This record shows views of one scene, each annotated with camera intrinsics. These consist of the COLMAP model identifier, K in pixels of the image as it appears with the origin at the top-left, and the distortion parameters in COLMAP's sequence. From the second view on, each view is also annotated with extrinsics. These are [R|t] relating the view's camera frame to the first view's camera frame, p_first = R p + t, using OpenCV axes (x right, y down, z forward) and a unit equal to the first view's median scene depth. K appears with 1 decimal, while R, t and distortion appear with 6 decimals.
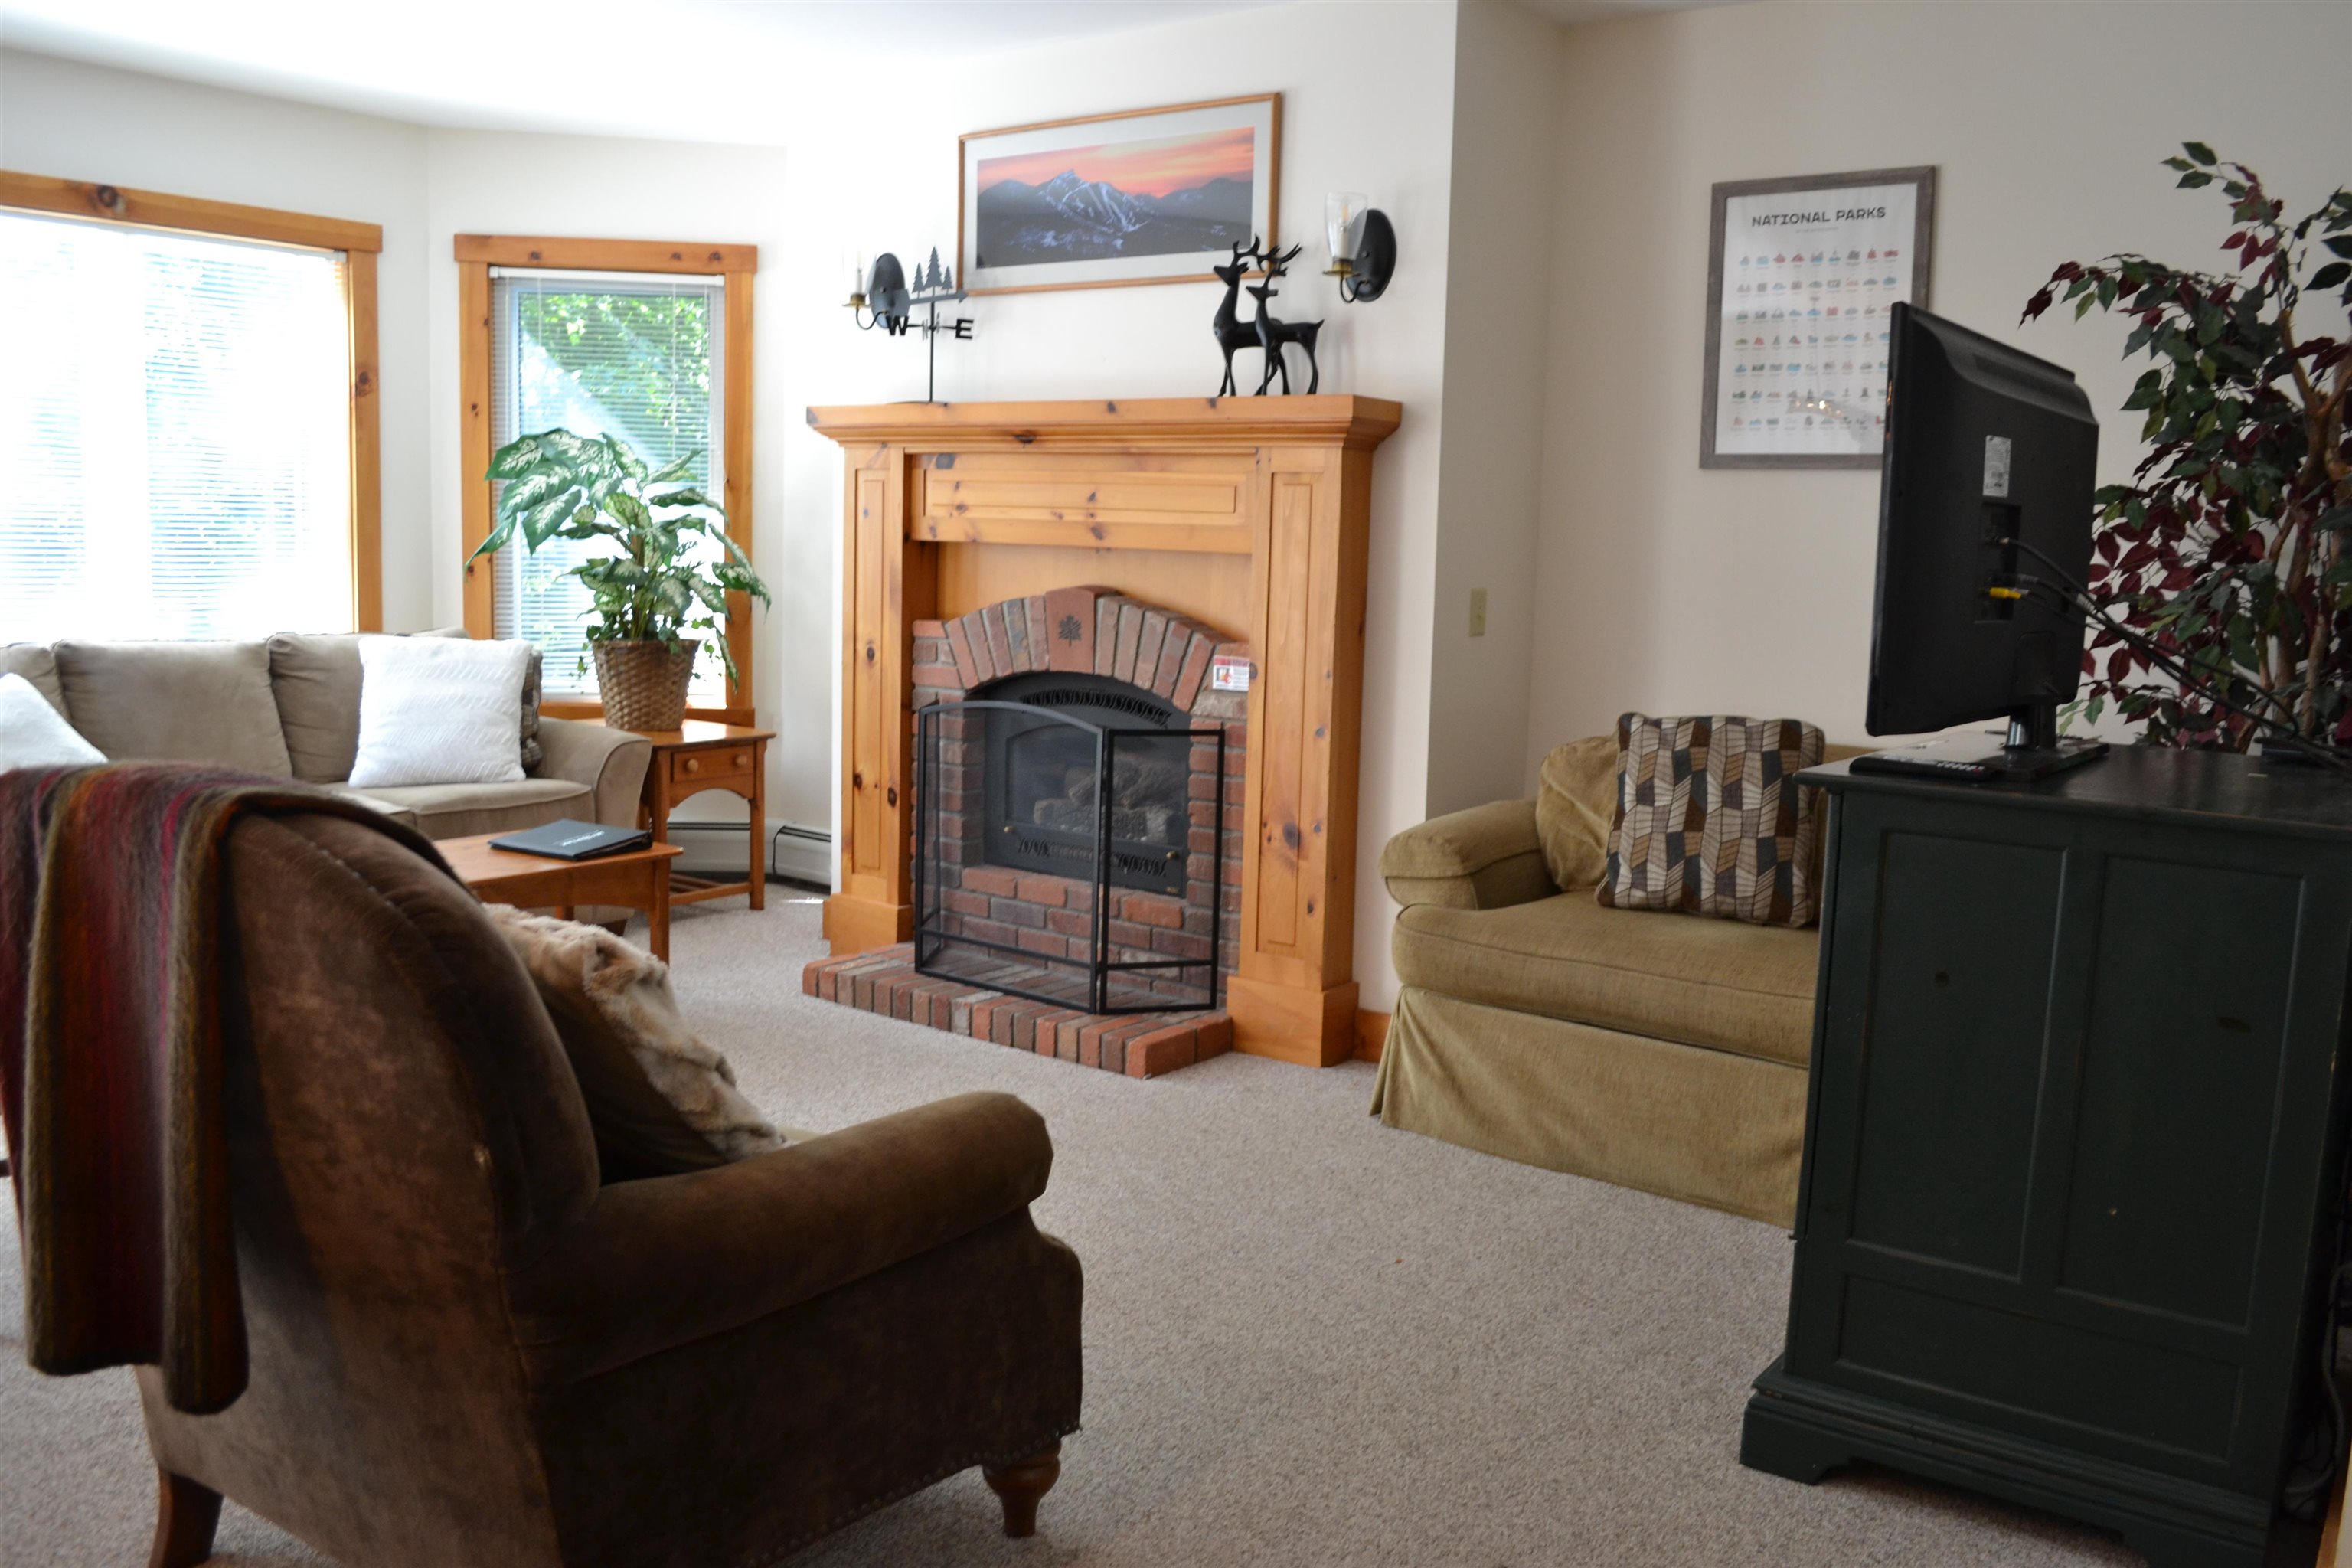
lens RADIAL K [[1880.6, 0, 1171.7], [0, 1880.6, 780.2], [0, 0, 1]] dist [-0.080864, 0.008067]
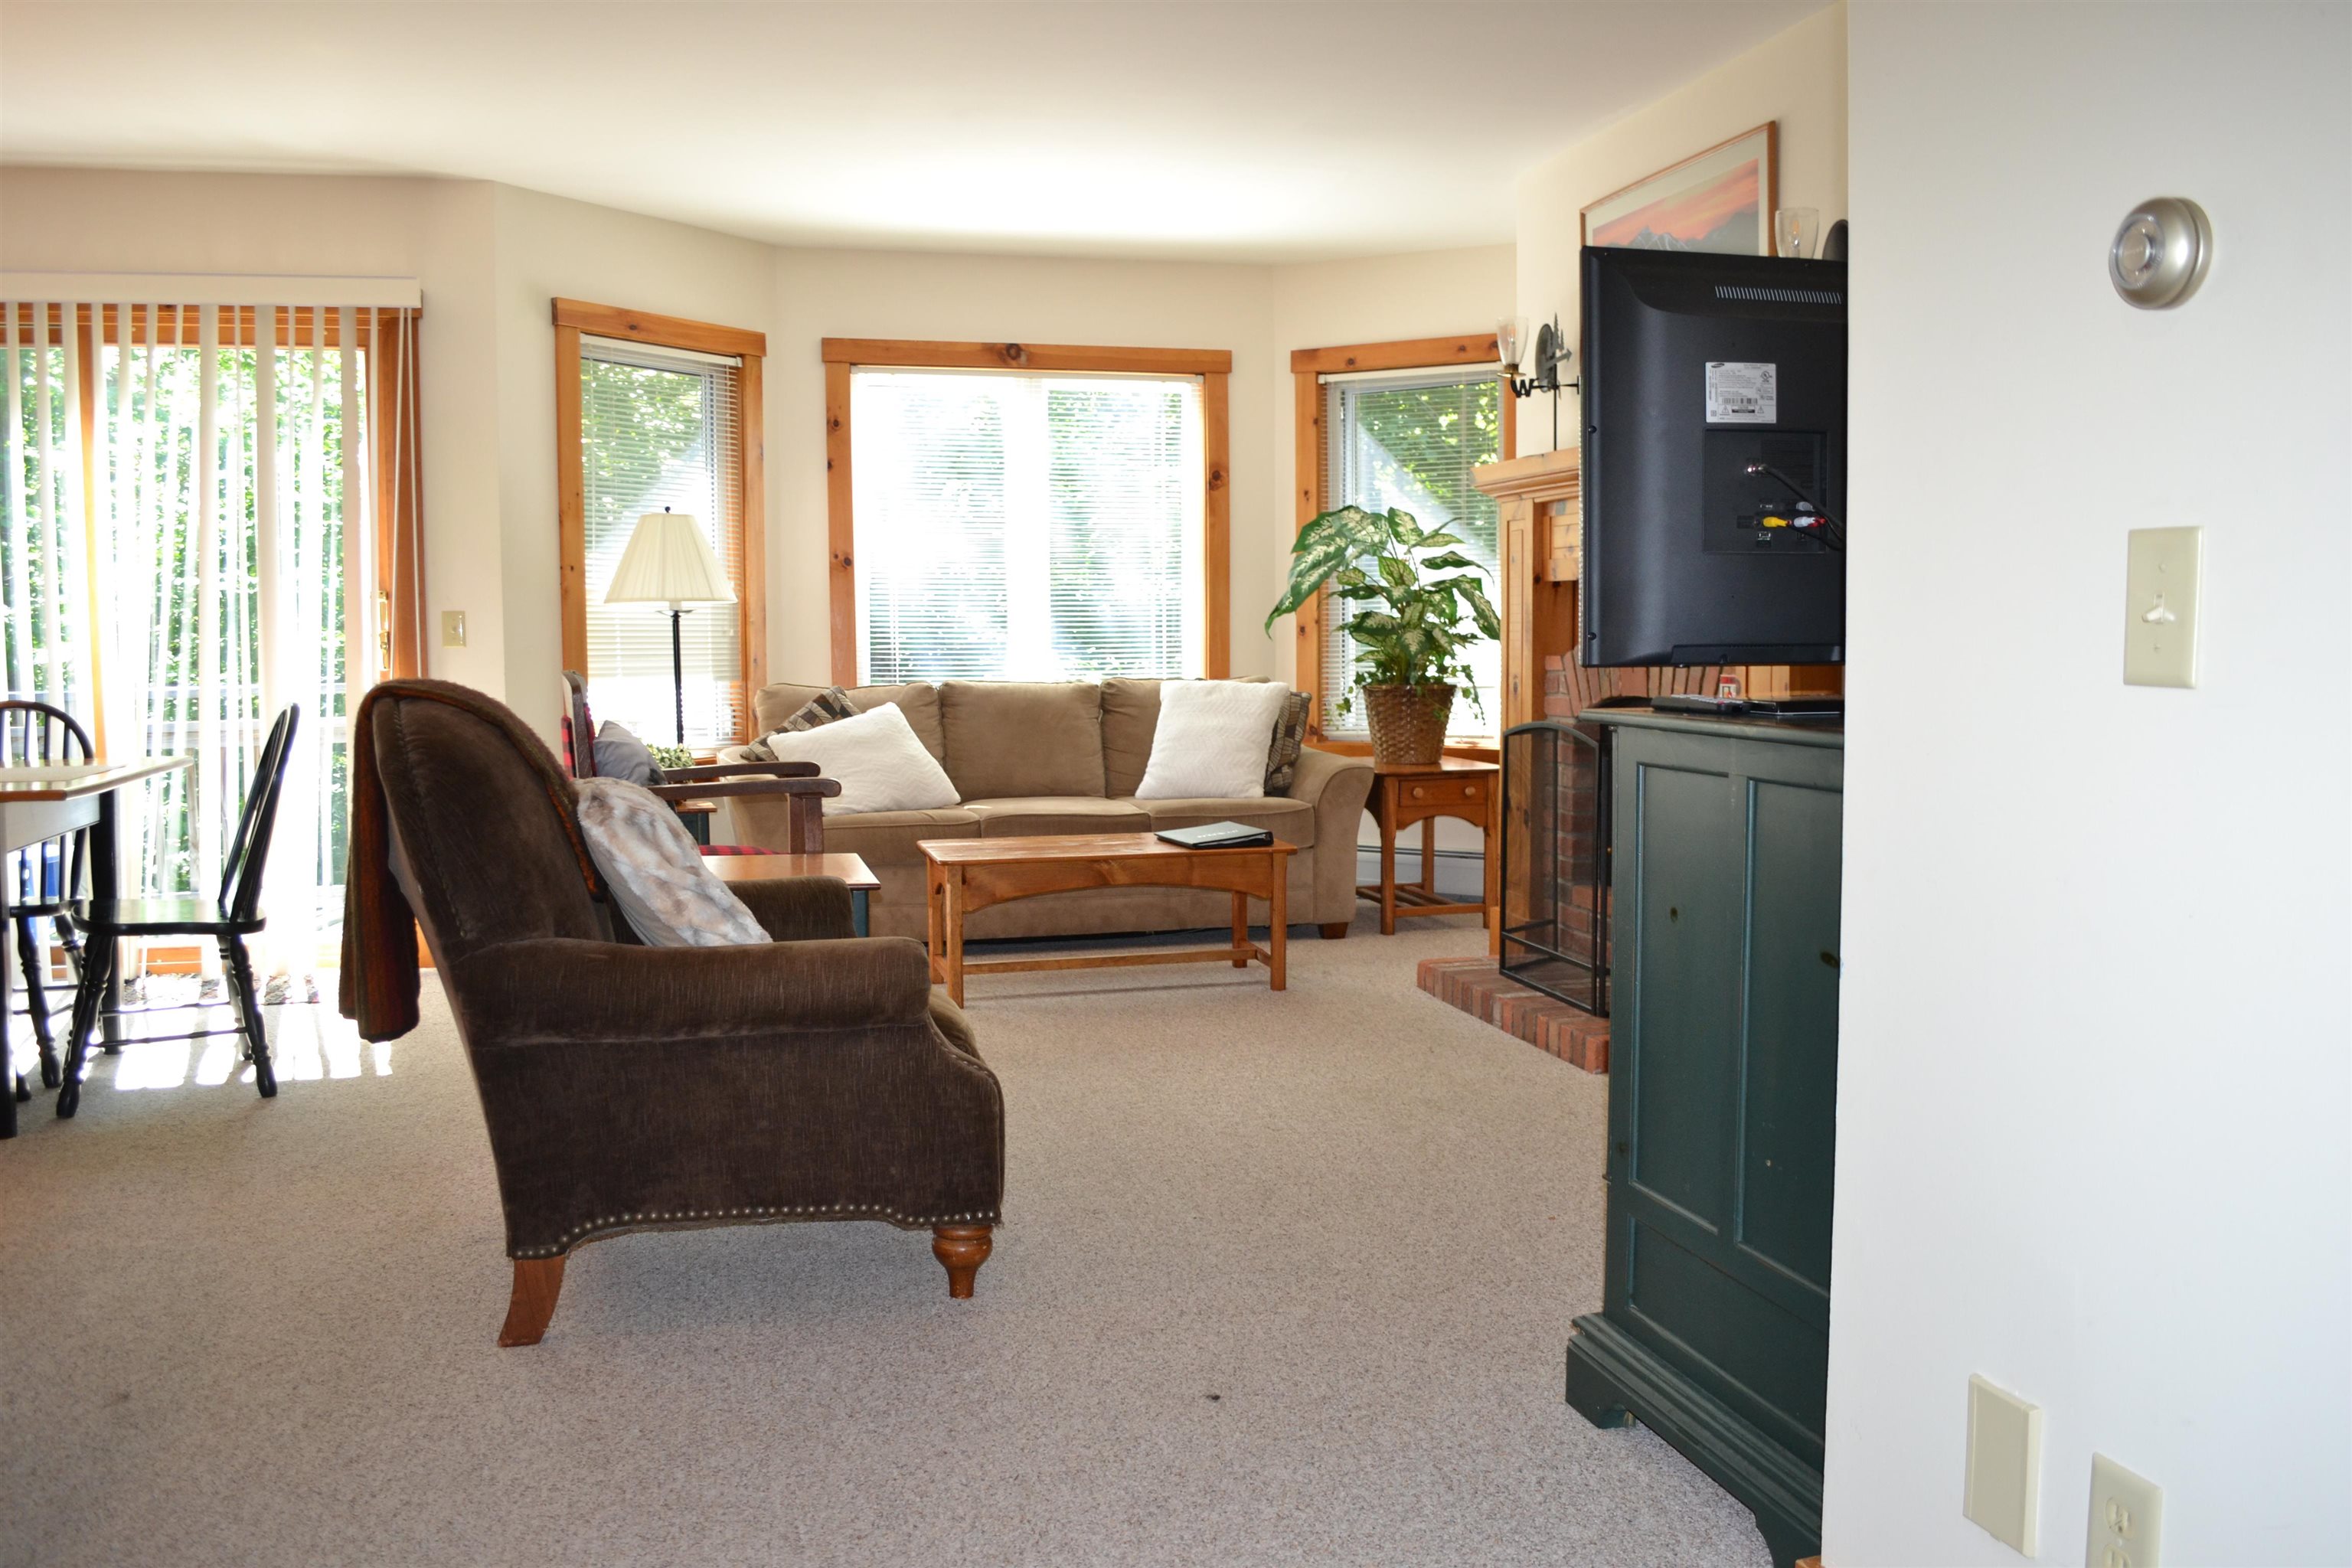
lens RADIAL K [[1880.6, 0, 1180.9], [0, 1880.6, 776.9], [0, 0, 1]] dist [-0.080864, 0.008067]
pose [[0.781118, 0.014184, -0.624222, 0.391937], [-0.050797, 0.997872, -0.040890, 0.041824], [0.622314, 0.063649, 0.780176, 0.027048]]
